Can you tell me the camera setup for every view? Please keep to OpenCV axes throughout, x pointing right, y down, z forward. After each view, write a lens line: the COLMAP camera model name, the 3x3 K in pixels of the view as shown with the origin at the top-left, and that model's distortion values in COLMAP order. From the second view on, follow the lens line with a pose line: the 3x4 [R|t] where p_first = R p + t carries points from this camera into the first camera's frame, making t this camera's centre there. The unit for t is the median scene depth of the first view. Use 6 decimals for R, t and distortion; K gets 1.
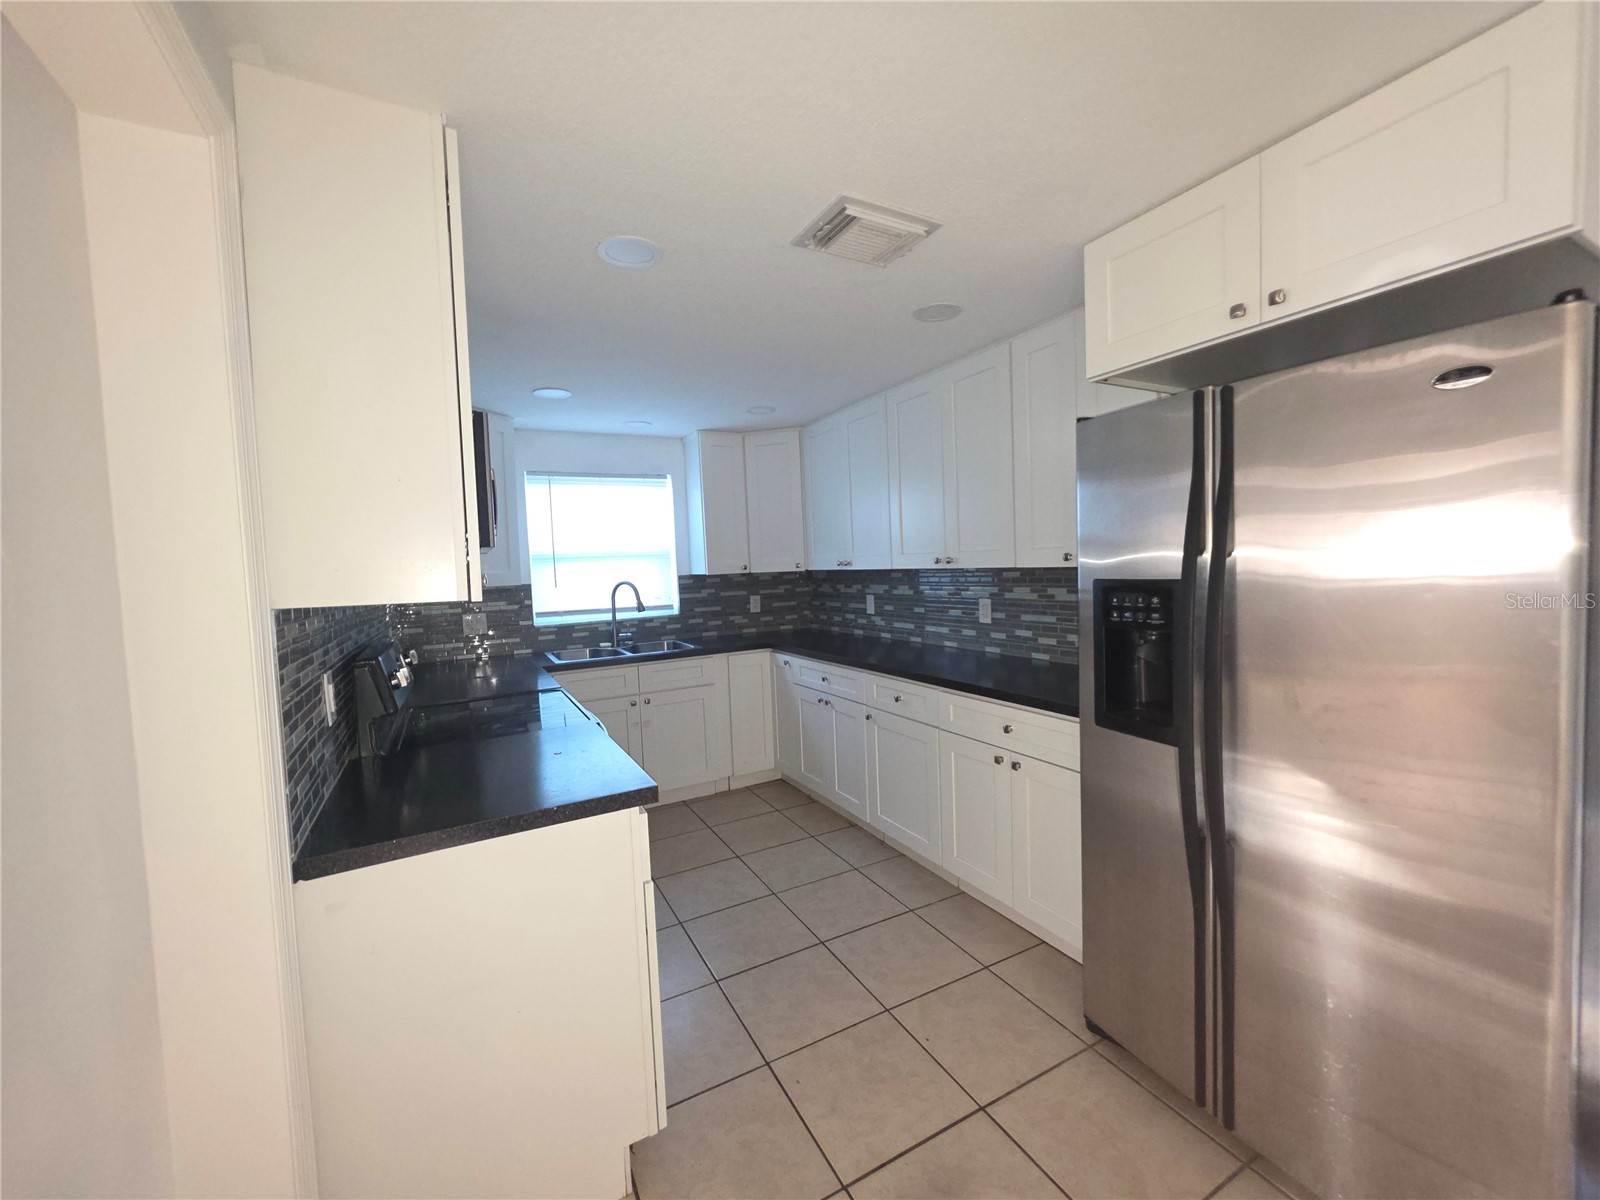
lens RADIAL K [[646.8, 0, 800.2], [0, 646.8, 598.1], [0, 0, 1]] dist [-0.001532, -0.000070]
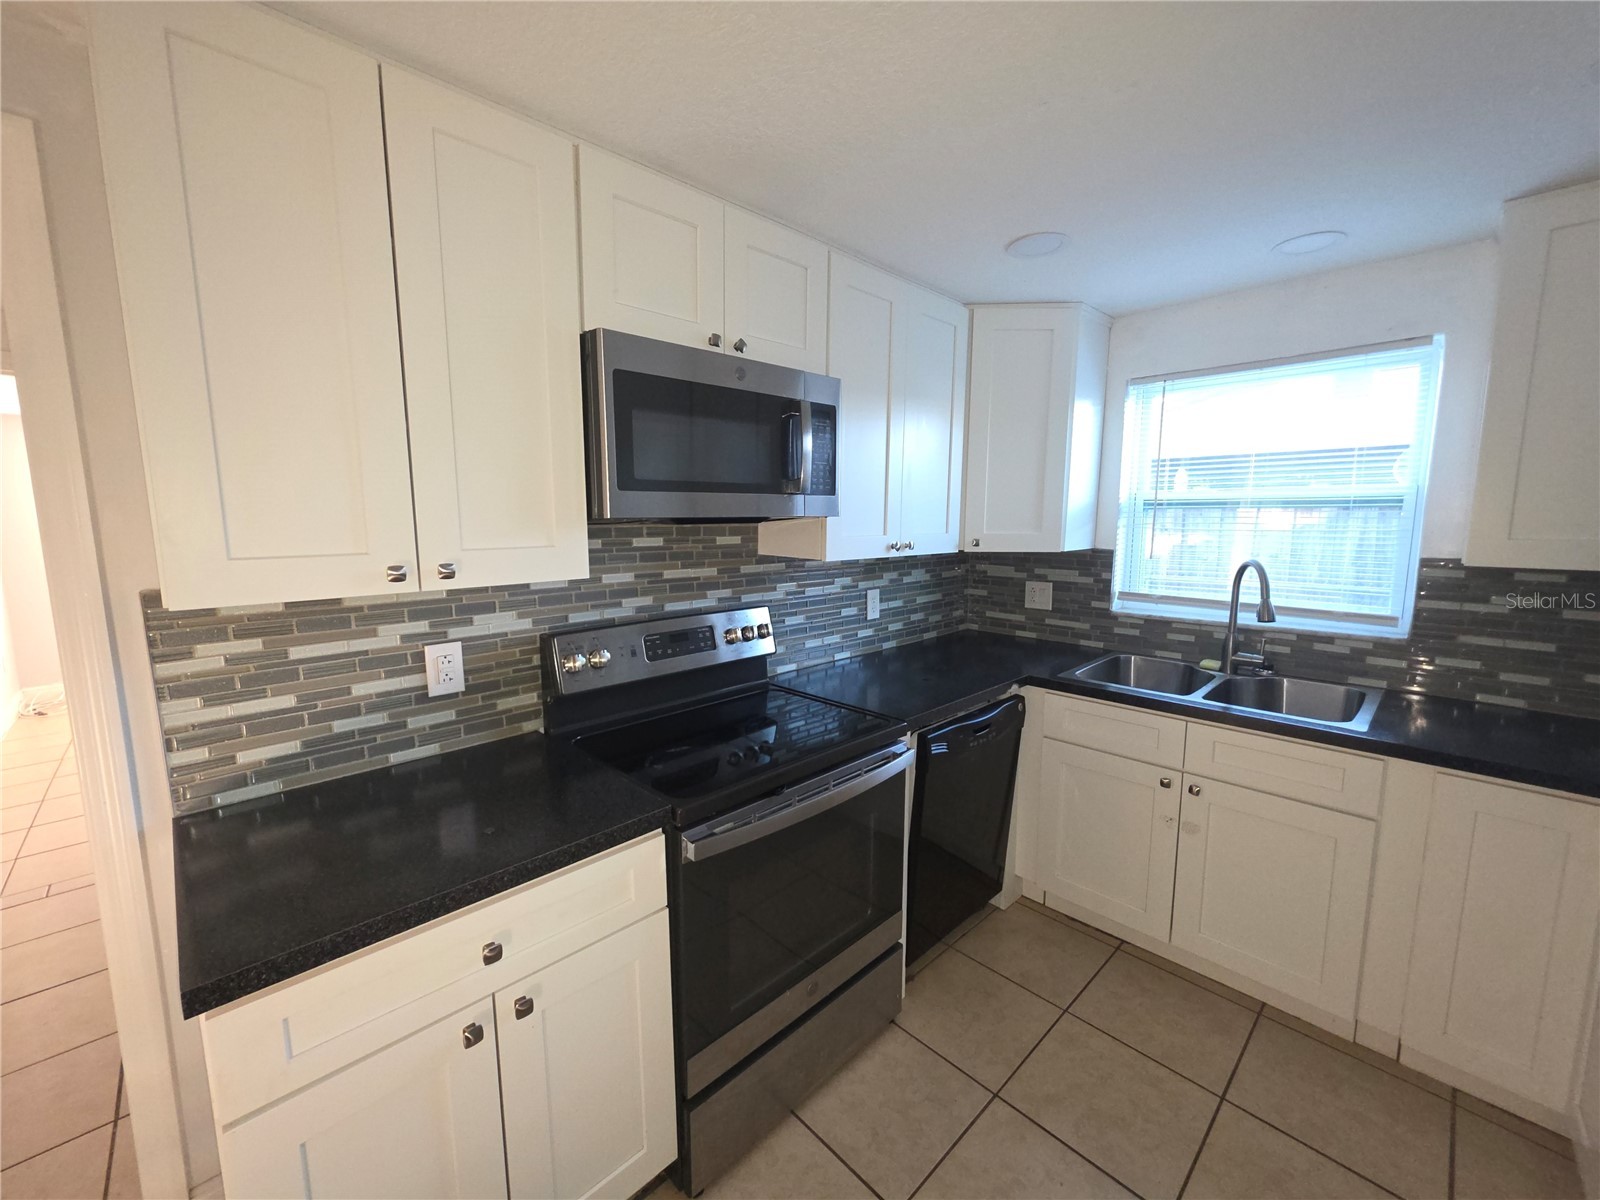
lens RADIAL K [[646.8, 0, 798.4], [0, 646.8, 597.8], [0, 0, 1]] dist [-0.001532, -0.000070]
pose [[0.270204, 0.165564, -0.948461, 0.142267], [-0.060023, 0.986084, 0.155032, -0.055450], [0.960930, 0.015040, 0.276382, 0.479427]]
